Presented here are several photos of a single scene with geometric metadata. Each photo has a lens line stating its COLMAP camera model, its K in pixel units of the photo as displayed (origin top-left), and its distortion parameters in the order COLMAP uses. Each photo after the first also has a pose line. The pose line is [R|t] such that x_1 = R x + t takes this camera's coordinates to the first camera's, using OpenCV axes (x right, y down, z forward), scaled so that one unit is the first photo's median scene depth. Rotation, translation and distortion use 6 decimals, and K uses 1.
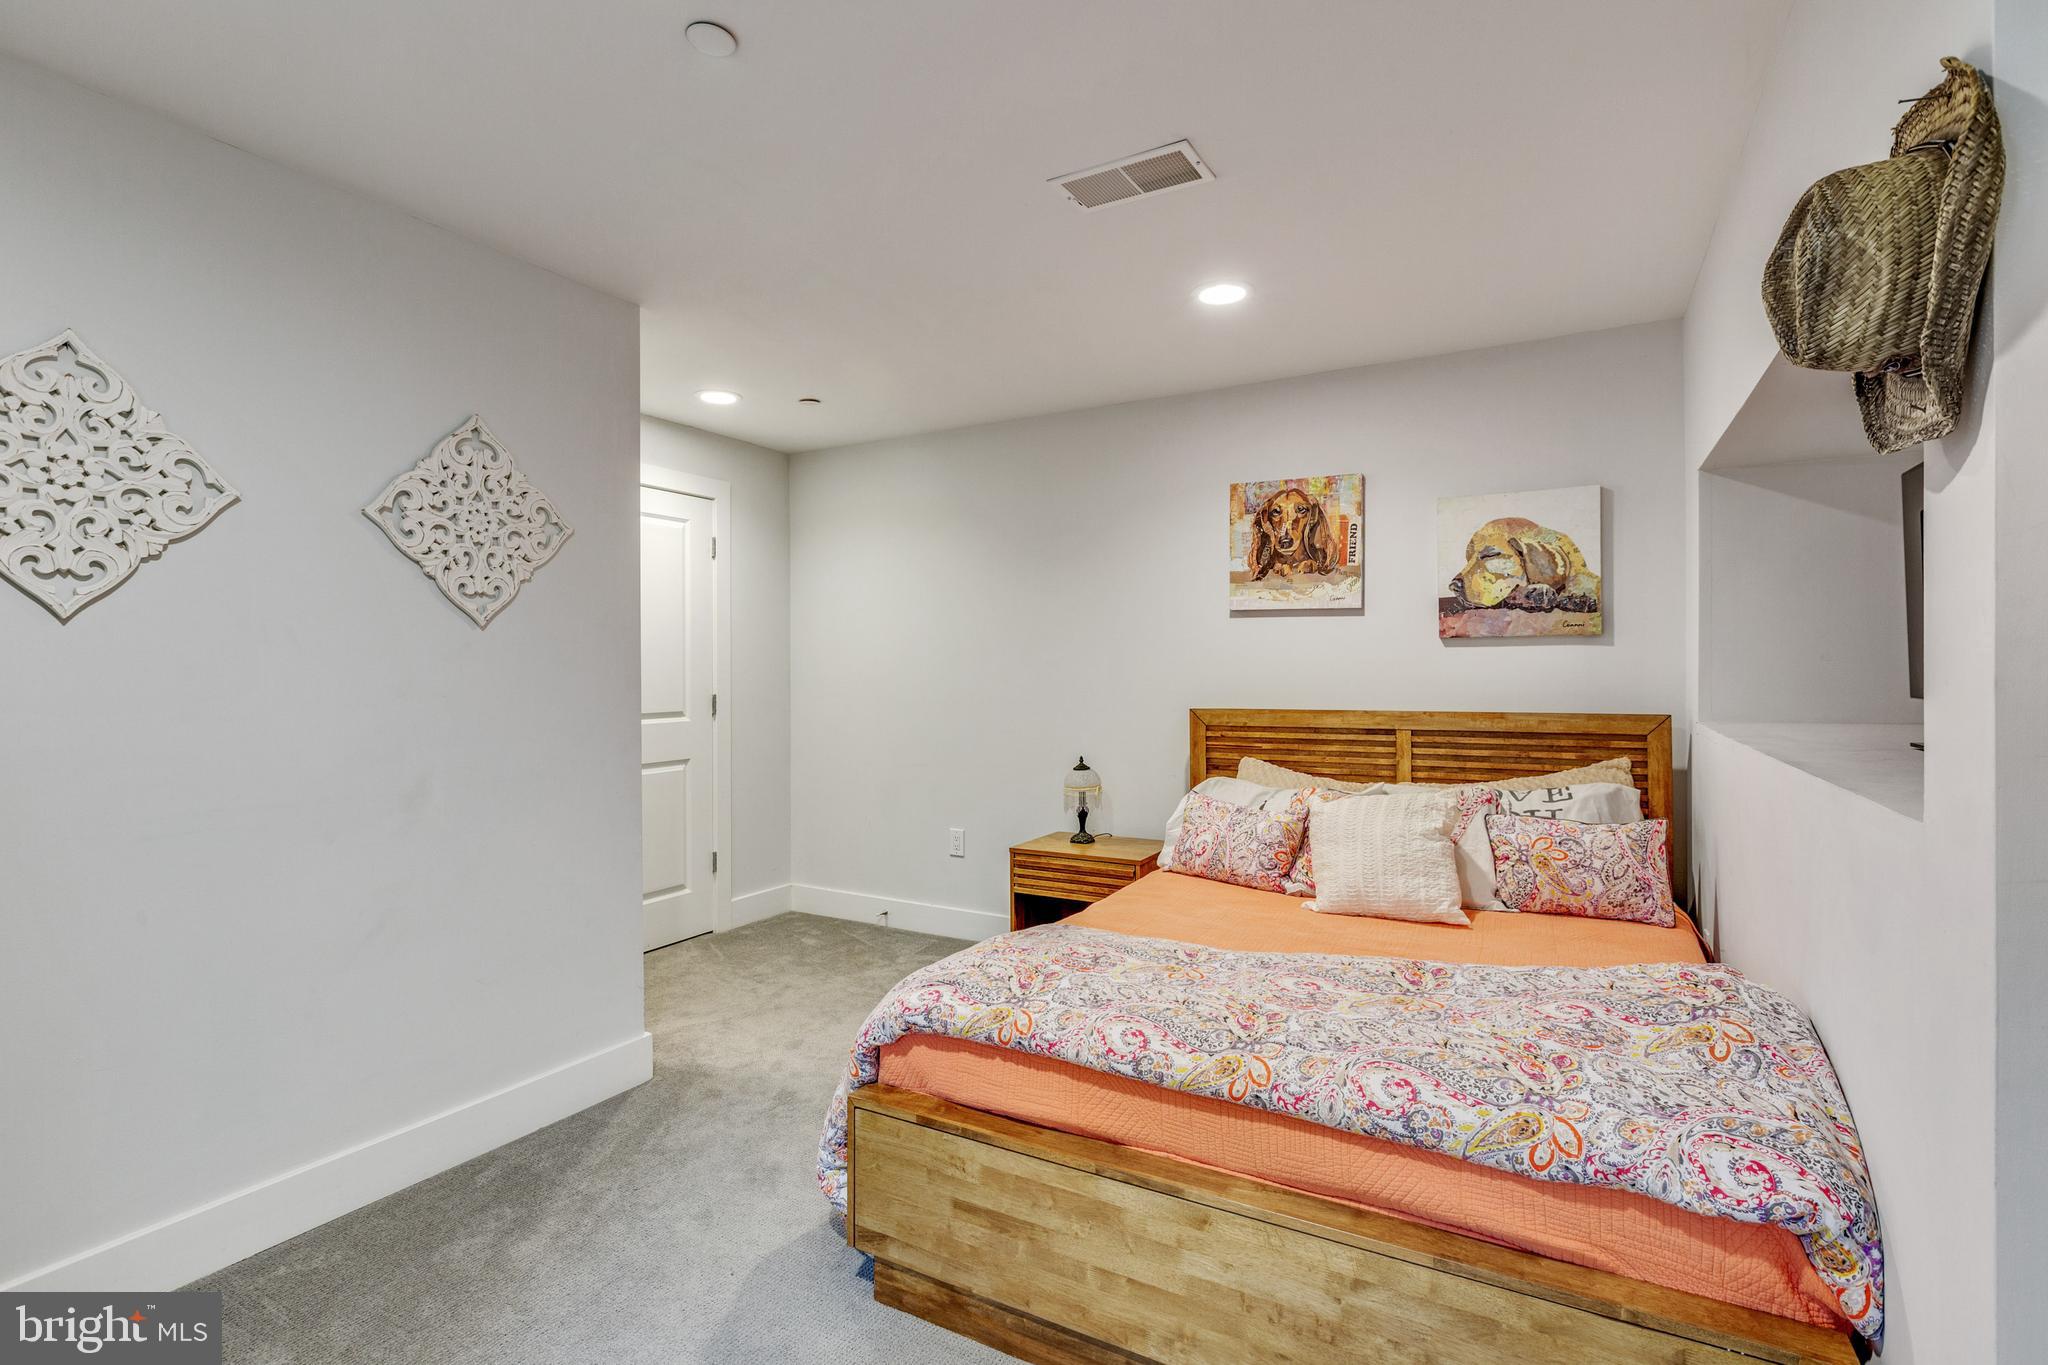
lens RADIAL K [[963.0, 0, 1017.6], [0, 963.0, 665.2], [0, 0, 1]] dist [-0.000520, -0.000990]
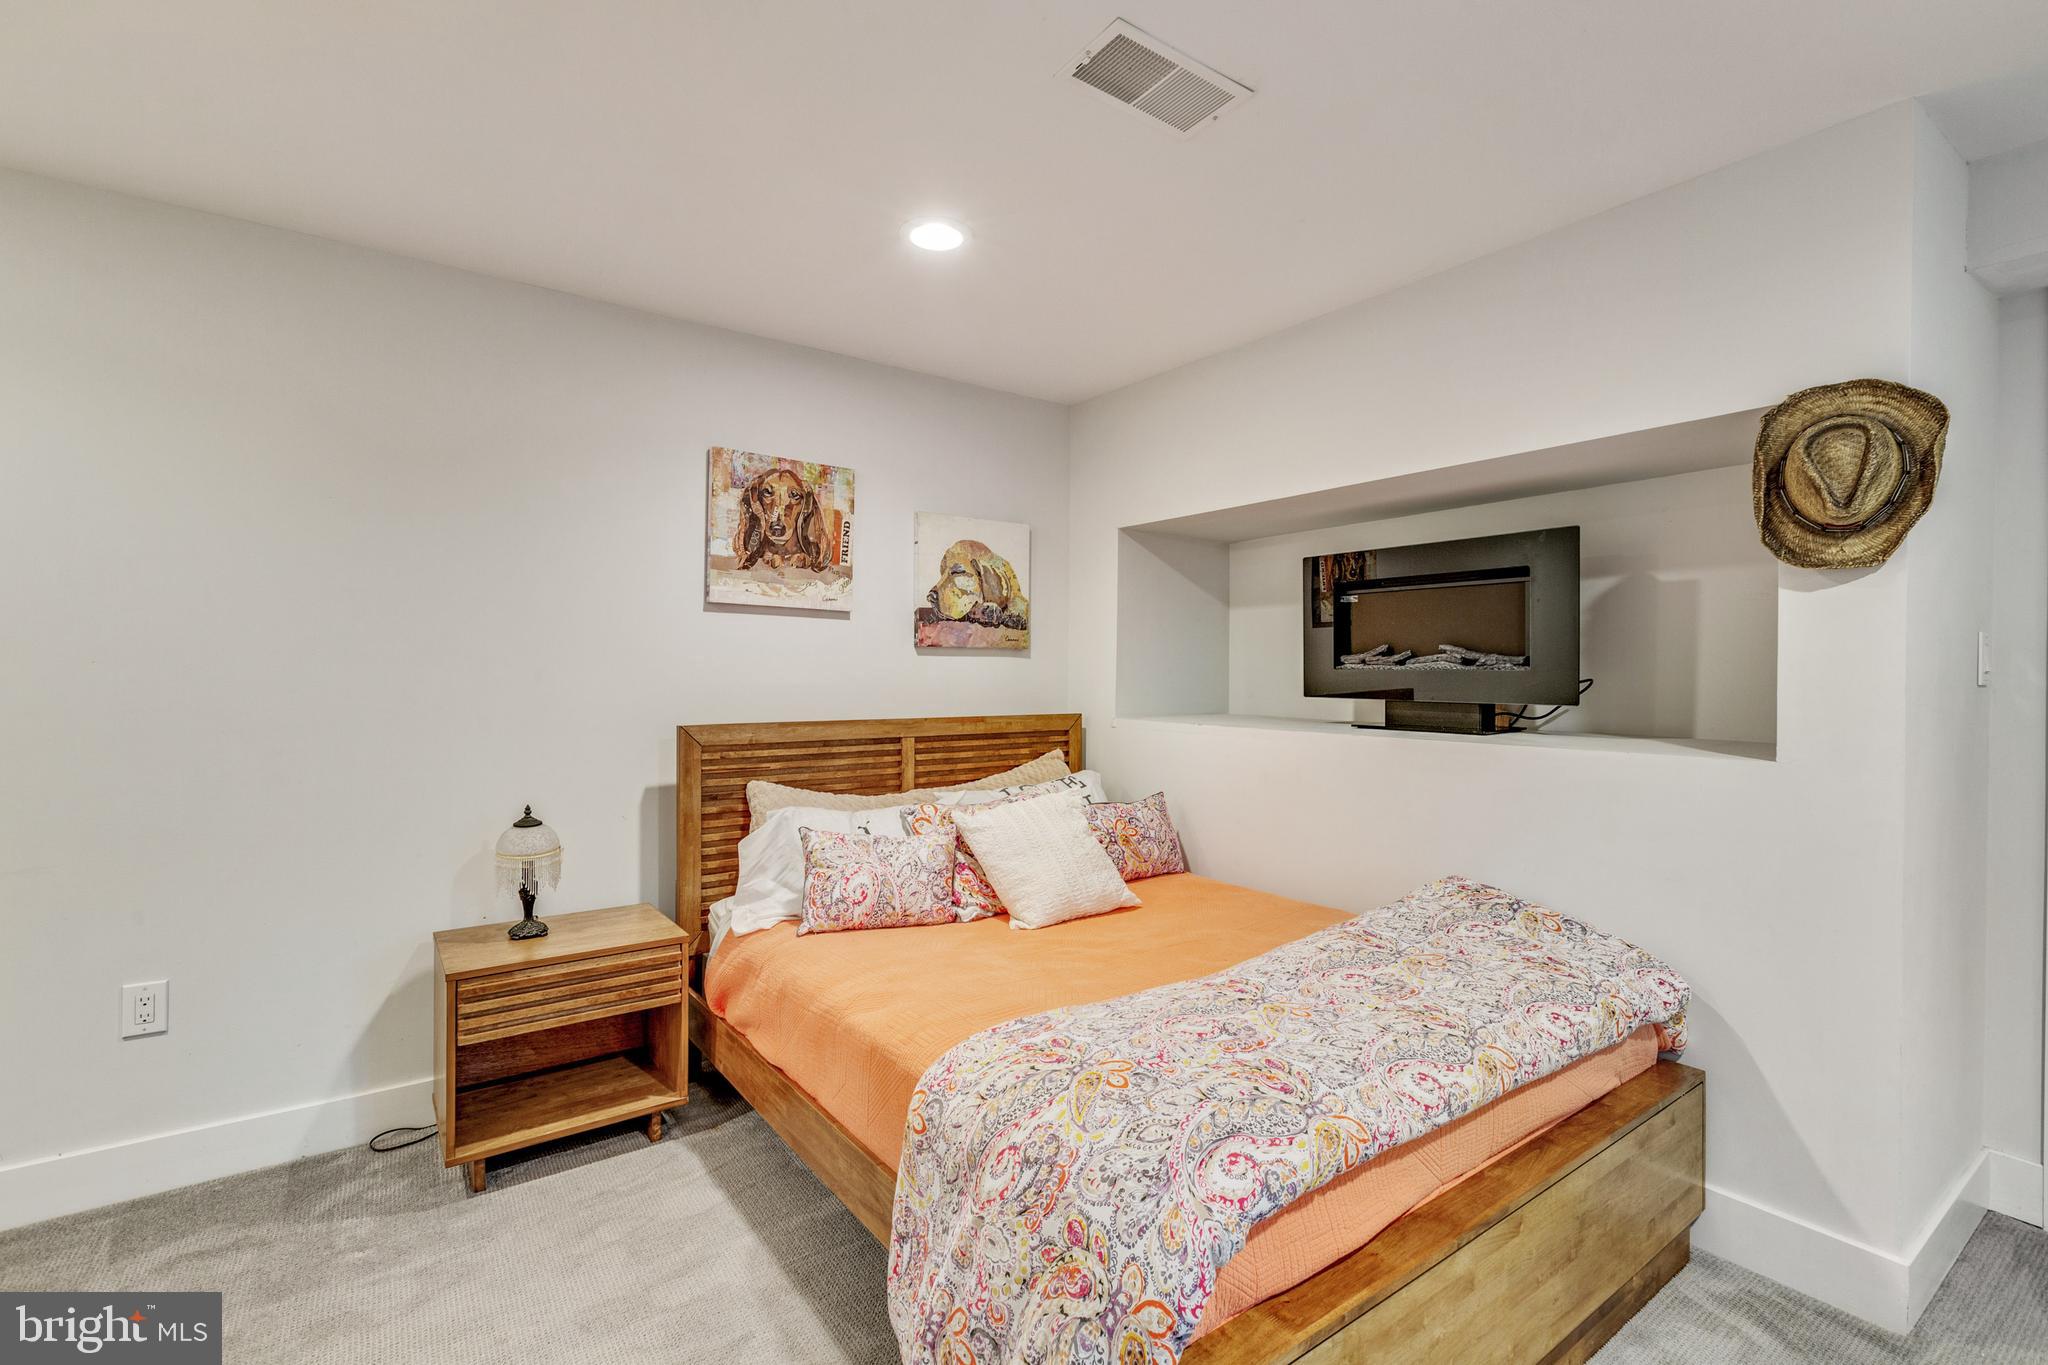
lens RADIAL K [[918.9, 0, 1019.7], [0, 918.9, 673.0], [0, 0, 1]] dist [-0.001517, 0.000056]
pose [[0.420428, 0.010194, 0.907269, -0.402382], [-0.009356, 0.999932, -0.006900, 0.005846], [-0.907278, -0.005588, 0.420495, 0.480413]]
